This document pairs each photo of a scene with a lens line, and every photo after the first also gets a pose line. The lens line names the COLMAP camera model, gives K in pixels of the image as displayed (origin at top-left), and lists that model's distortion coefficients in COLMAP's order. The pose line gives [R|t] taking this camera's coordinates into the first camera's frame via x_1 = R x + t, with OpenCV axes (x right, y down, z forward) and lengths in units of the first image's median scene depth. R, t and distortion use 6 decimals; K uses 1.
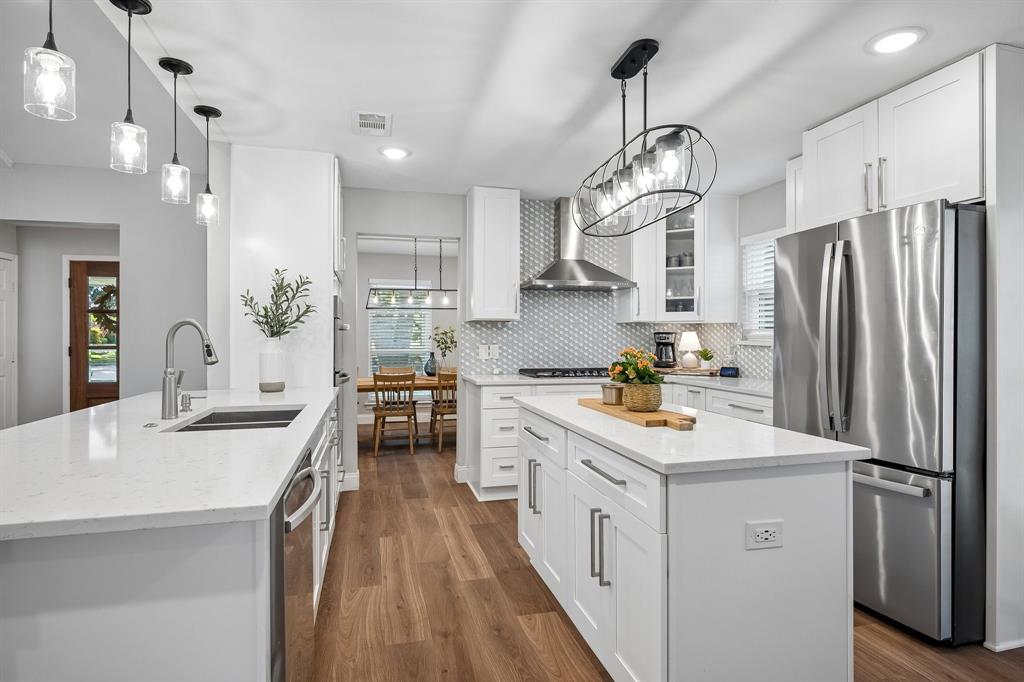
lens RADIAL K [[534.0, 0, 513.3], [0, 534.0, 335.1], [0, 0, 1]] dist [-0.001175, -0.000083]
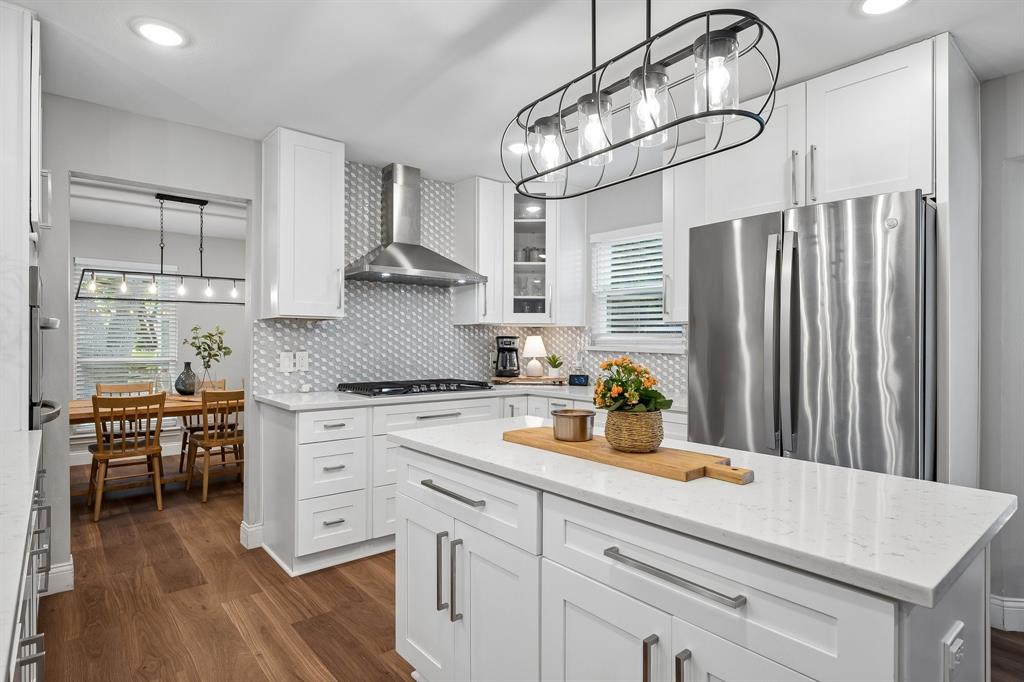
lens RADIAL K [[539.3, 0, 512.0], [0, 539.3, 341.0], [0, 0, 1]] dist [-0.001963, -0.000350]
pose [[0.905303, 0.002957, 0.424757, -0.089375], [-0.003767, 0.999992, 0.001068, 0.001342], [-0.424751, -0.002567, 0.905307, 0.208842]]
